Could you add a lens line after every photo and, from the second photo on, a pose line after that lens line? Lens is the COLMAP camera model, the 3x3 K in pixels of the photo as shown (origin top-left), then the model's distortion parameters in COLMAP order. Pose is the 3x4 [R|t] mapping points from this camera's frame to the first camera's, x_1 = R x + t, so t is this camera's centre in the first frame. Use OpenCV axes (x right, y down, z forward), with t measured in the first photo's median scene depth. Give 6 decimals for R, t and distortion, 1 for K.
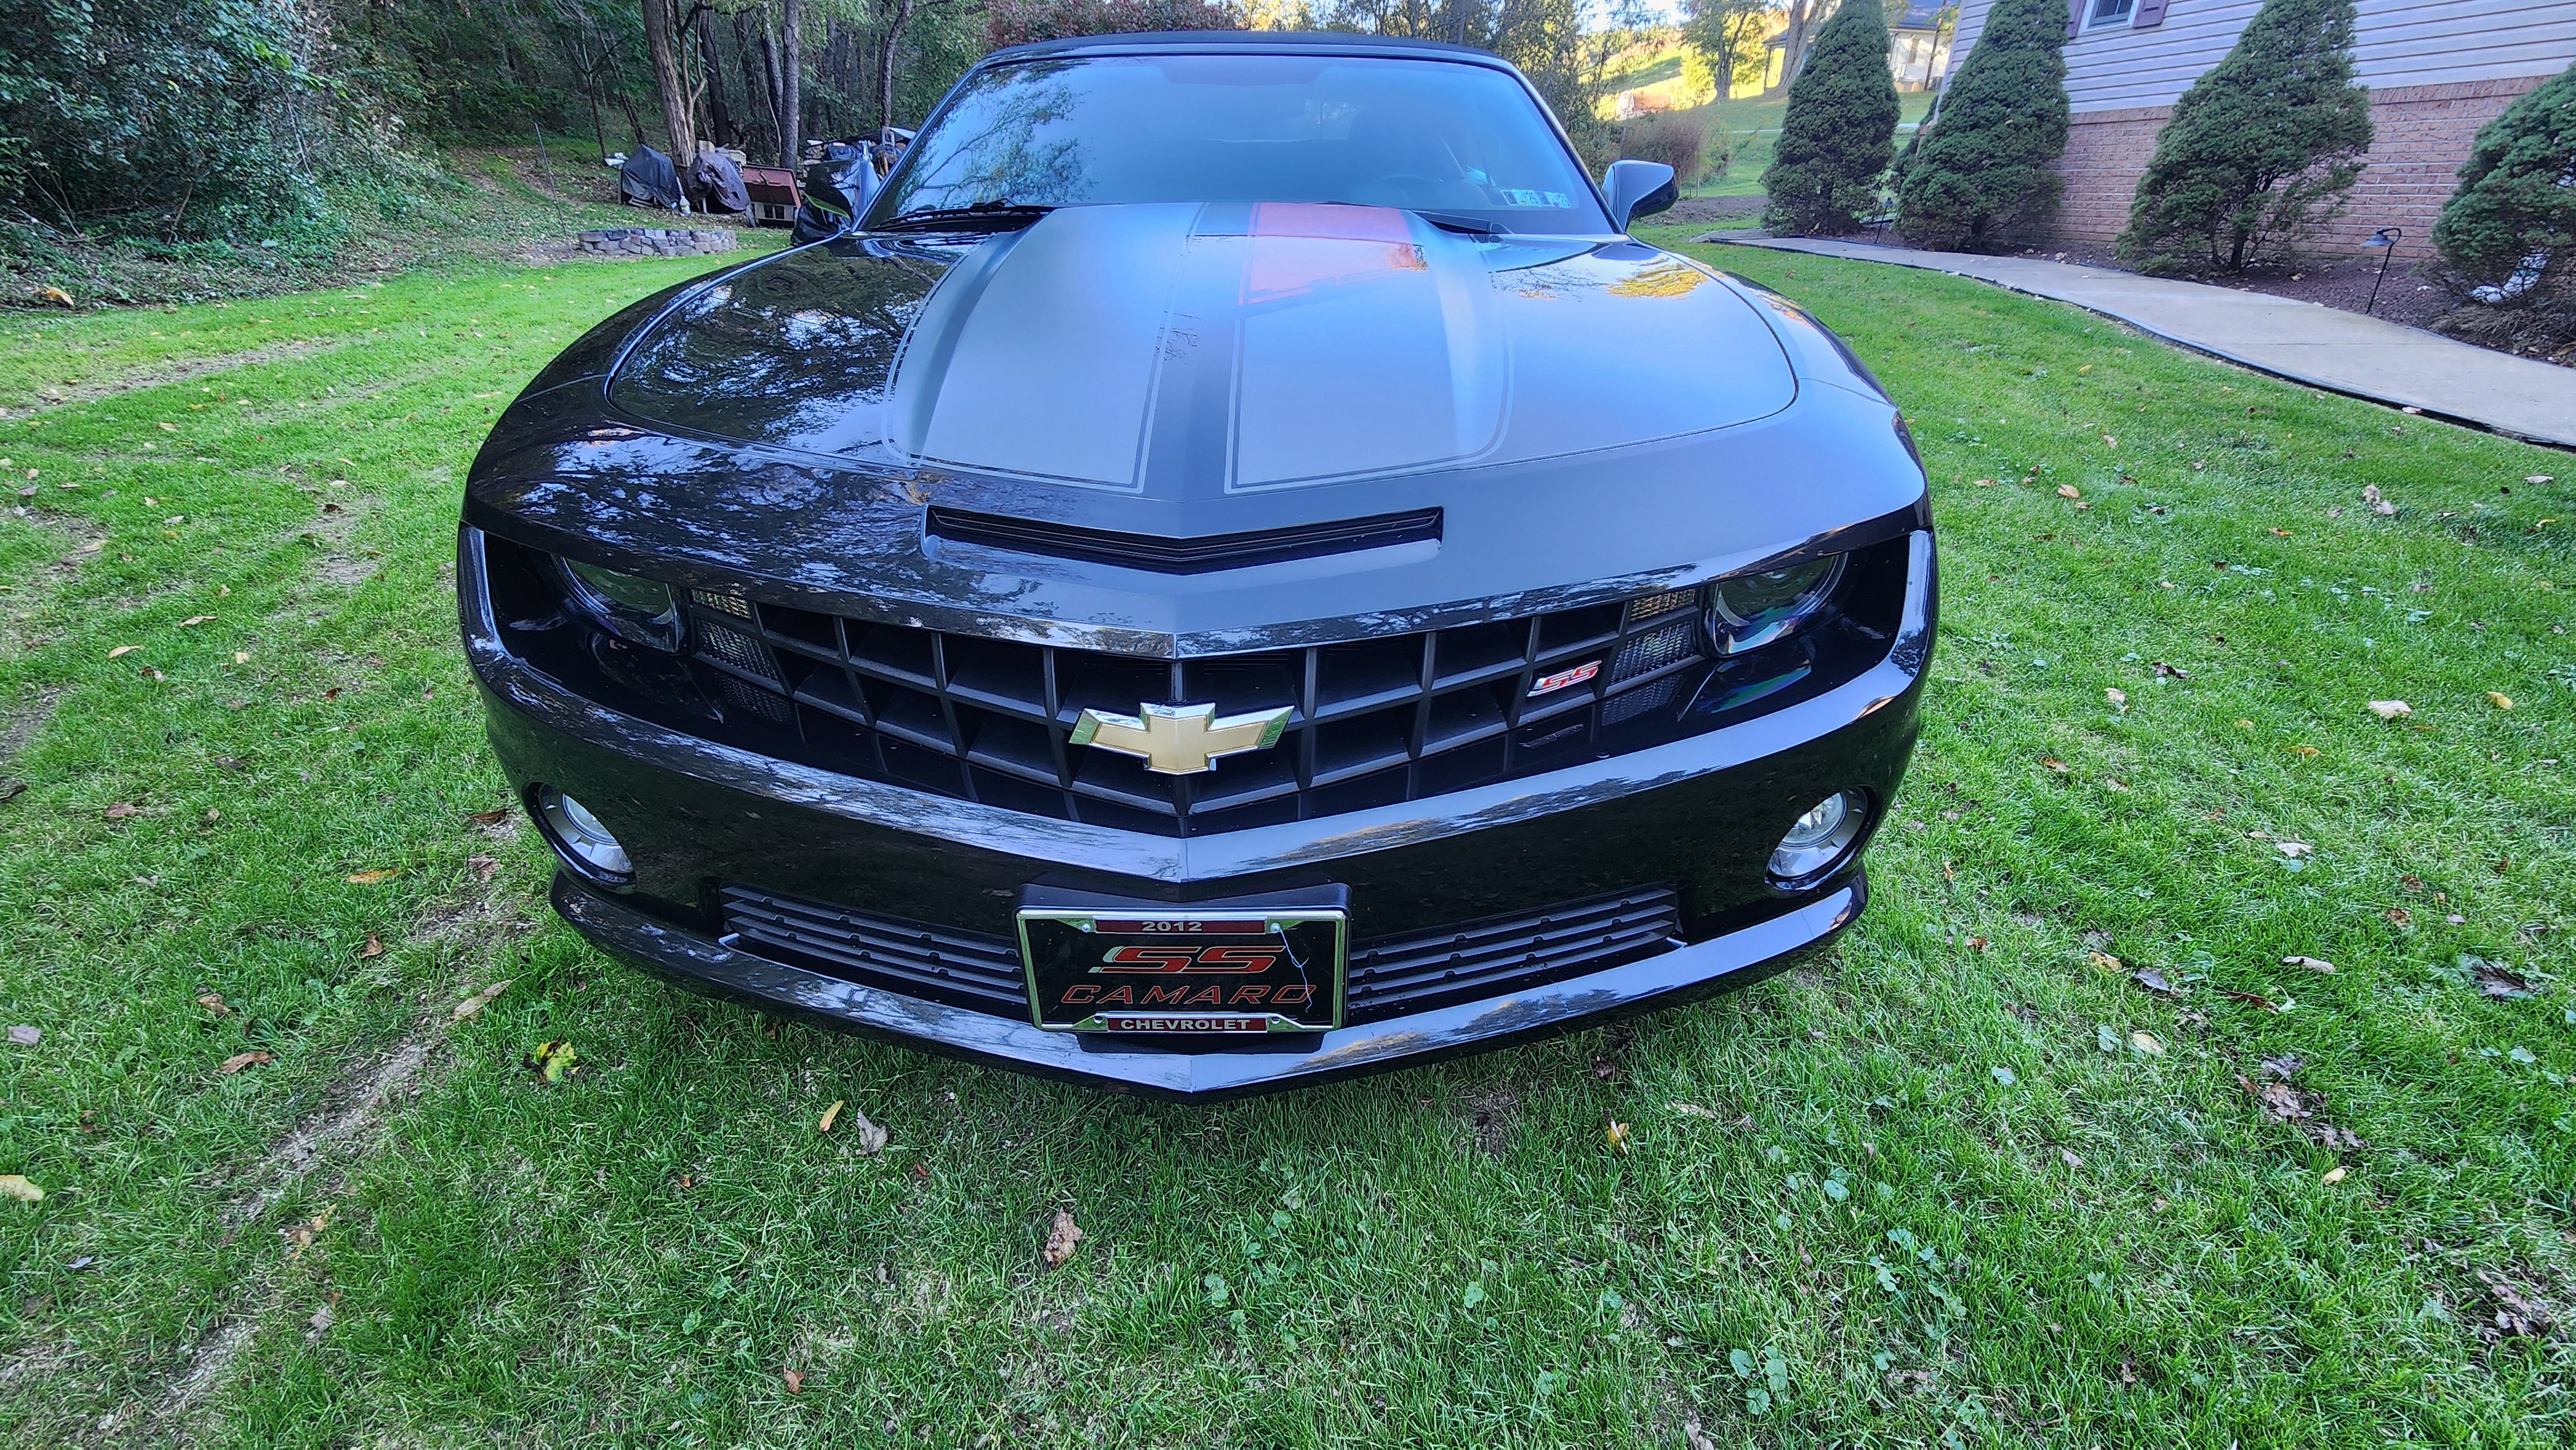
lens RADIAL K [[1061.0, 0, 1272.0], [0, 1061.0, 721.8], [0, 0, 1]] dist [0.002781, -0.000368]
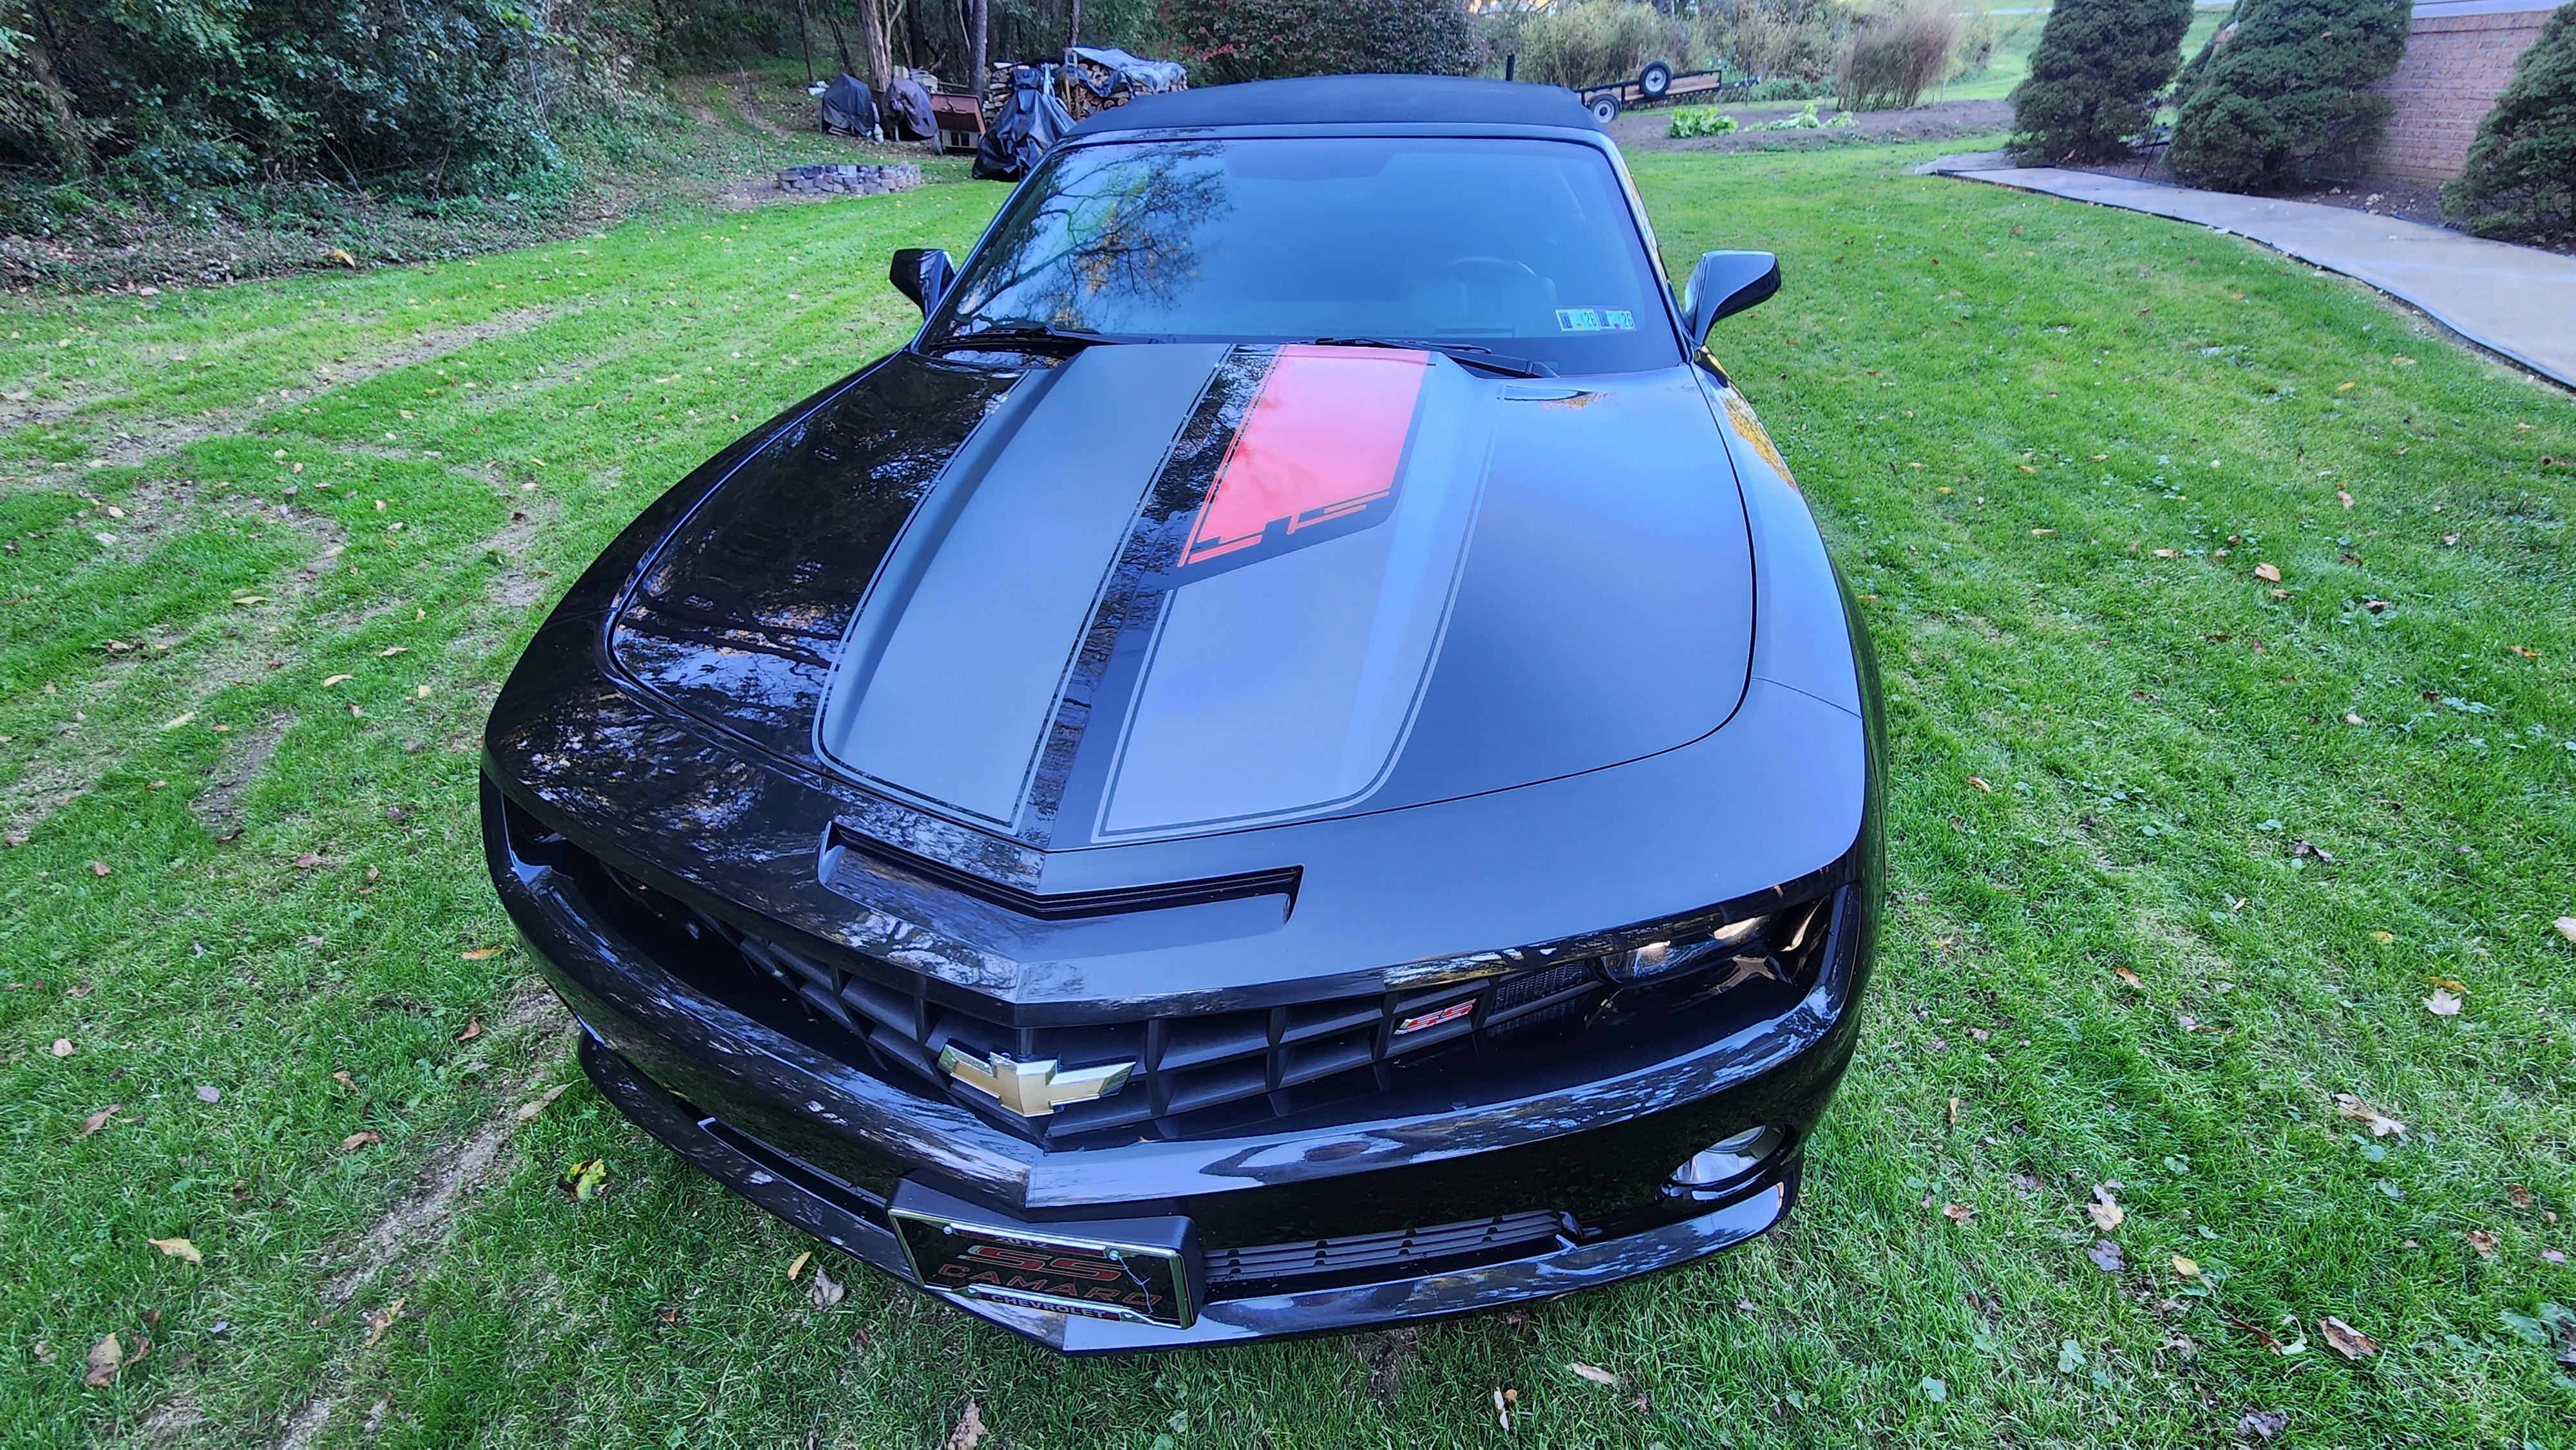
lens RADIAL K [[1061.0, 0, 1259.7], [0, 1061.0, 732.6], [0, 0, 1]] dist [0.002781, -0.000368]
pose [[0.986597, 0.065495, -0.149453, 0.103451], [-0.054311, 0.995494, 0.077725, -0.159311], [0.153870, -0.068567, 0.985709, 0.001813]]
